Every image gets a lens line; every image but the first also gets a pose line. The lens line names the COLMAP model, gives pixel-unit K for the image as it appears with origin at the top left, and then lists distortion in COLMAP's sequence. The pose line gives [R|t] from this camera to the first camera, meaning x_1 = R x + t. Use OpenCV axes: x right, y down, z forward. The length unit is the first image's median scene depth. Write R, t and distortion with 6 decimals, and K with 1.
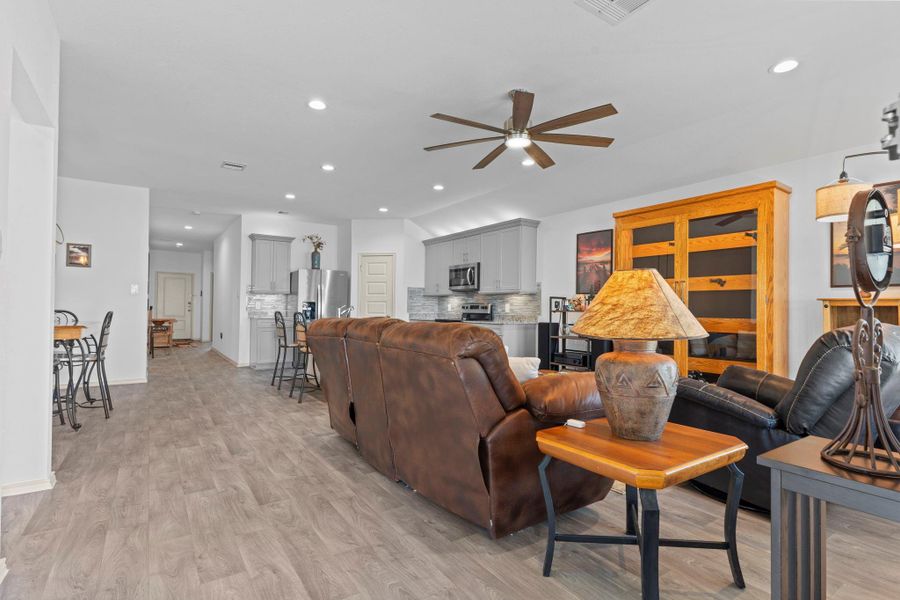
lens RADIAL K [[439.1, 0, 453.8], [0, 439.1, 314.4], [0, 0, 1]] dist [0.000577, 0.000007]
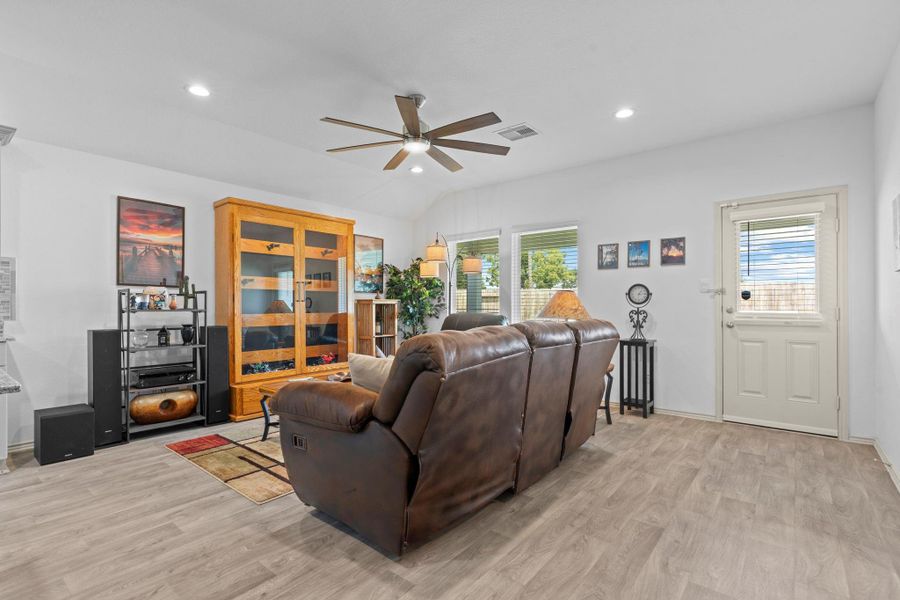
lens RADIAL K [[434.6, 0, 443.3], [0, 434.6, 305.5], [0, 0, 1]] dist [0.001581, 0.000724]
pose [[-0.279250, -0.005322, 0.960204, -1.010877], [0.012582, 0.999879, 0.009201, -0.031206], [-0.960136, 0.014651, -0.279149, 1.451784]]
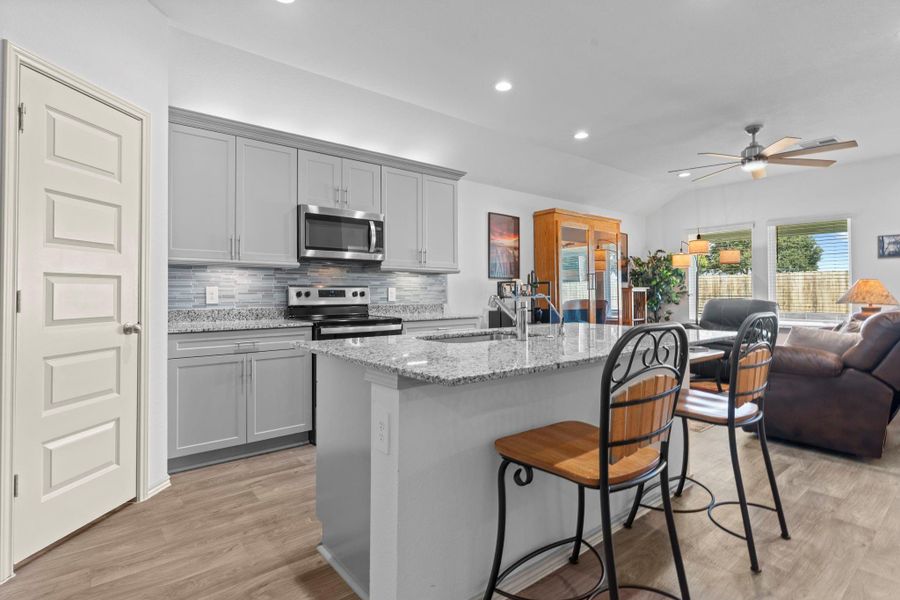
lens RADIAL K [[453.7, 0, 449.9], [0, 453.7, 285.5], [0, 0, 1]] dist [0.001241, 0.000940]
pose [[-0.079463, 0.011512, 0.996771, -1.312791], [0.016819, 0.999806, -0.010207, -0.047007], [-0.996696, 0.015954, -0.079641, 2.362739]]
